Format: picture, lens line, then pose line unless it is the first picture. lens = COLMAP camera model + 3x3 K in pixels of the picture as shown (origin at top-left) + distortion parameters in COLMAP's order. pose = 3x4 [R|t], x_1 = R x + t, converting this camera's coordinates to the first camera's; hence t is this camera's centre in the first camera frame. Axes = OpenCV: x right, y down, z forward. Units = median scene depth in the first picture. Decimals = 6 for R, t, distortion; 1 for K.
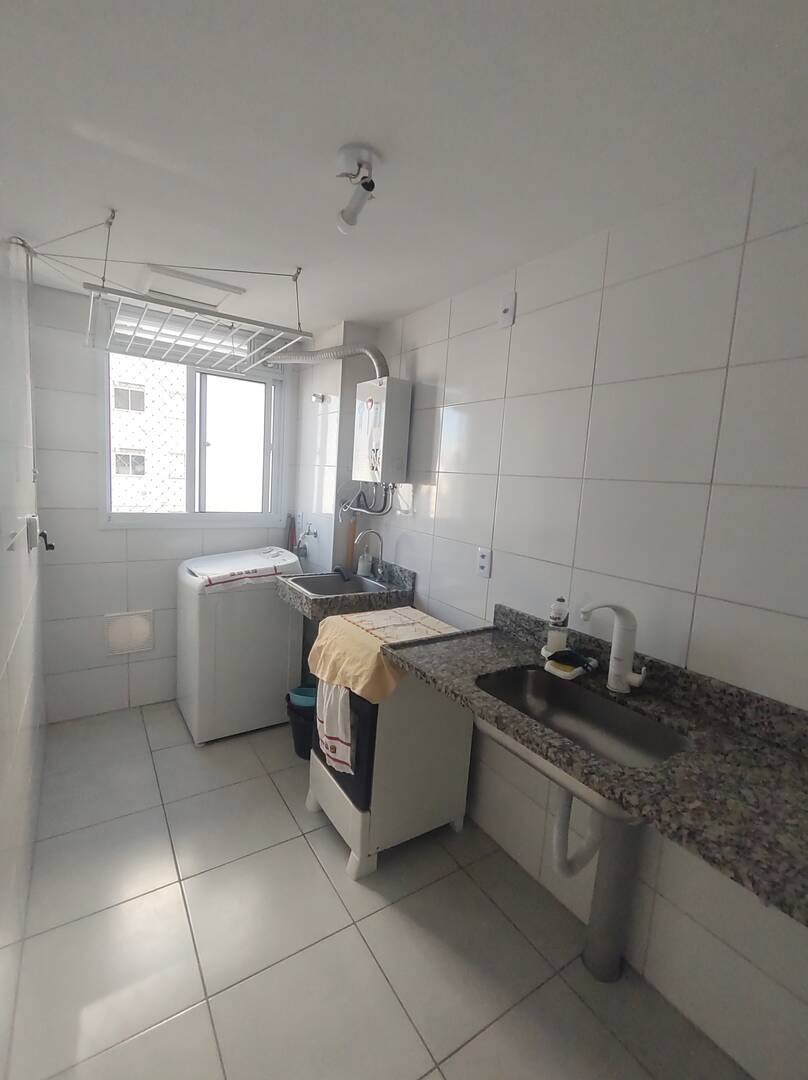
lens RADIAL K [[485.6, 0, 407.3], [0, 485.6, 544.4], [0, 0, 1]] dist [0.002023, -0.000236]
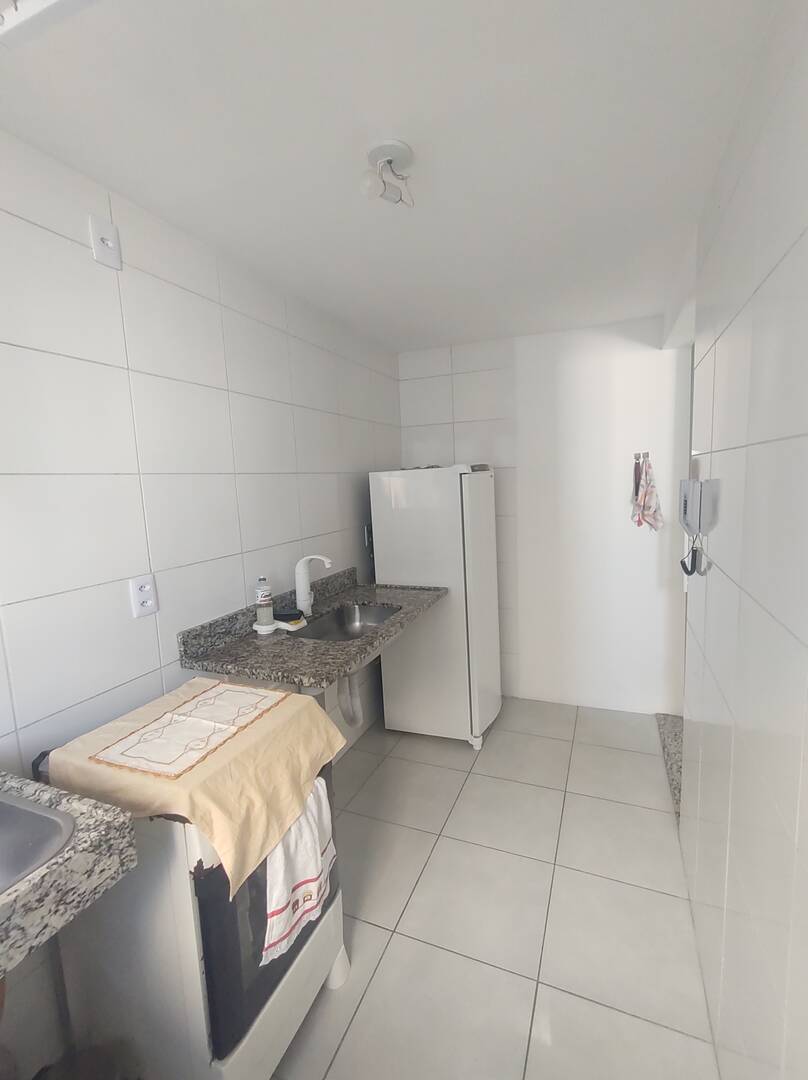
lens RADIAL K [[485.6, 0, 407.3], [0, 485.6, 544.4], [0, 0, 1]] dist [0.002023, -0.000236]
pose [[-0.554393, -0.152313, 0.818199, -0.489537], [0.121037, 0.957903, 0.260331, -0.136053], [-0.823407, 0.243358, -0.512619, 0.781674]]
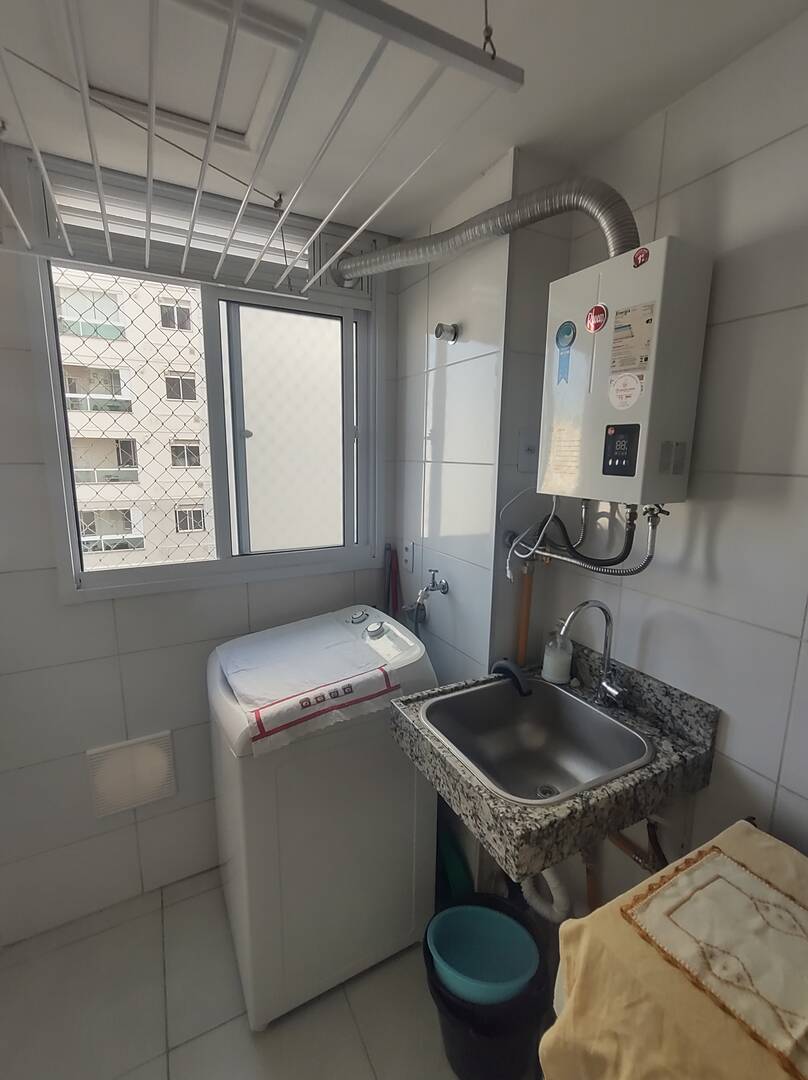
lens RADIAL K [[485.6, 0, 407.3], [0, 485.6, 544.4], [0, 0, 1]] dist [0.002023, -0.000236]
pose [[0.993511, -0.031529, -0.109277, -0.189287], [0.036705, 0.998281, 0.045683, -0.108399], [0.107649, -0.049398, 0.992961, 0.505929]]
